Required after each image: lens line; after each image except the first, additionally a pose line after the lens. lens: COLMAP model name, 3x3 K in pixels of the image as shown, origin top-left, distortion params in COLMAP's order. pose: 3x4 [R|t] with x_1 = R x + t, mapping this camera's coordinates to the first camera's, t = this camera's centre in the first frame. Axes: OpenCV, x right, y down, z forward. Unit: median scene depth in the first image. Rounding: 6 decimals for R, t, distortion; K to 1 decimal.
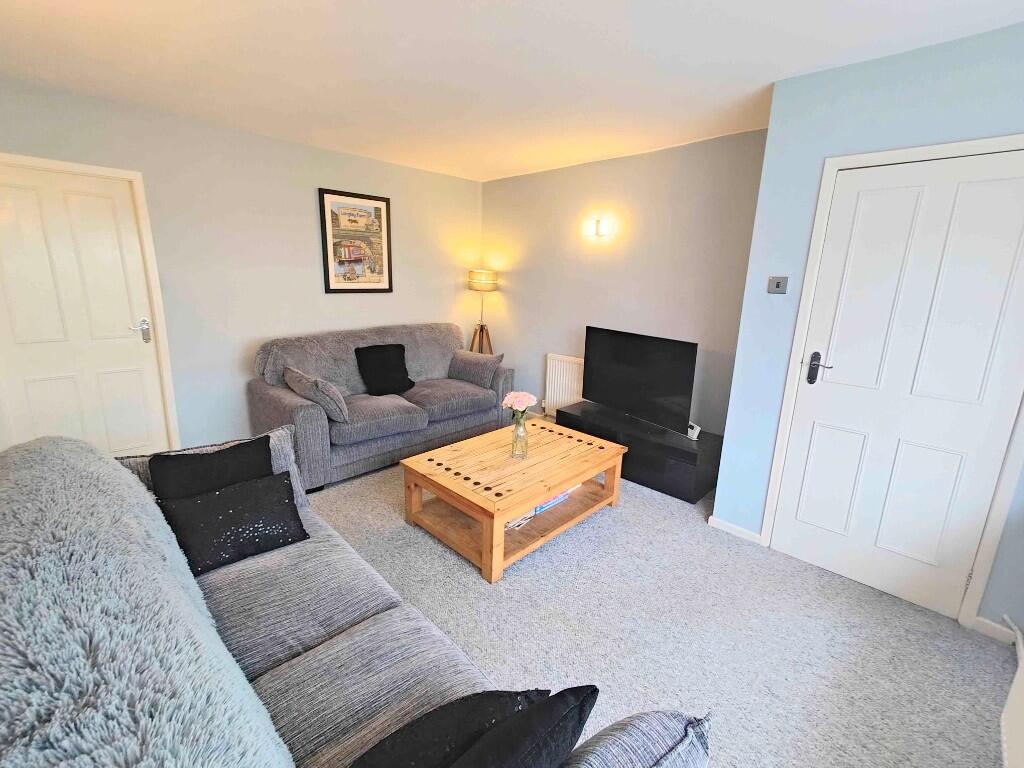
lens RADIAL K [[453.6, 0, 512.8], [0, 453.6, 378.5], [0, 0, 1]] dist [0.017042, 0.000057]
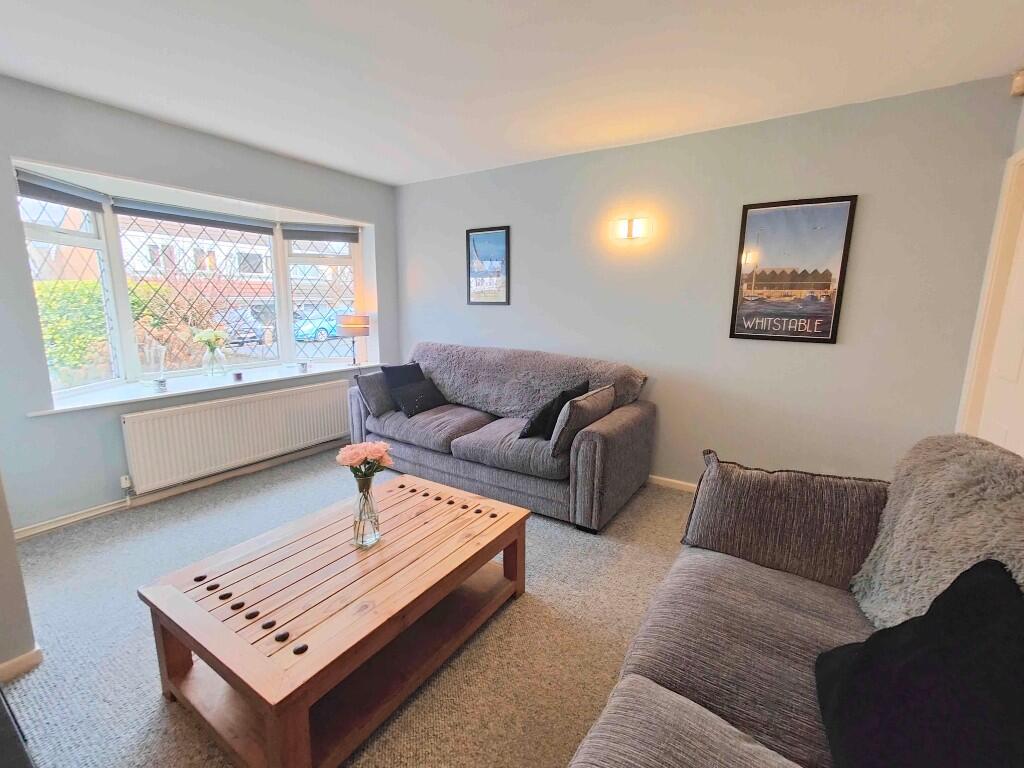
lens RADIAL K [[453.6, 0, 512.8], [0, 453.6, 378.5], [0, 0, 1]] dist [0.017042, 0.000057]
pose [[-0.979366, 0.000516, -0.202092, -0.041496], [-0.079702, 0.917958, 0.388587, -0.228640], [0.185713, 0.396676, -0.898976, 1.116068]]
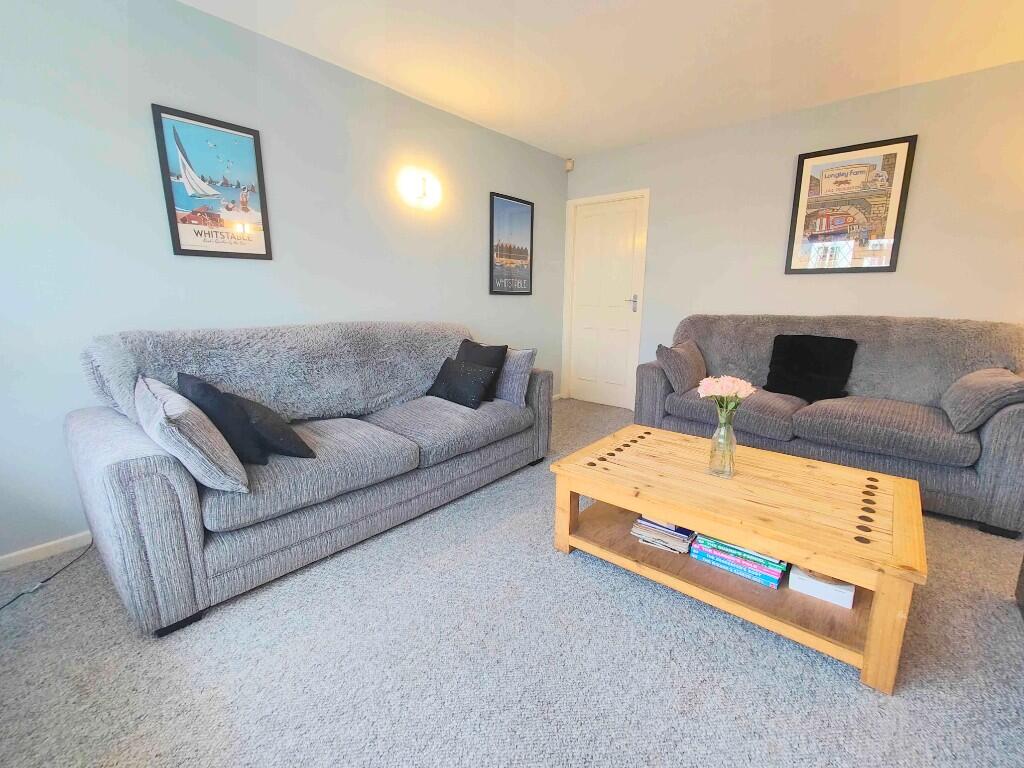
lens RADIAL K [[445.7, 0, 512.0], [0, 445.7, 384.0], [0, 0, 1]] dist [0.004215, -0.000377]
pose [[0.069165, 0.173116, -0.982470, 0.452255], [-0.232686, 0.960464, 0.152858, 0.010313], [0.970089, 0.218035, 0.106712, 0.437609]]
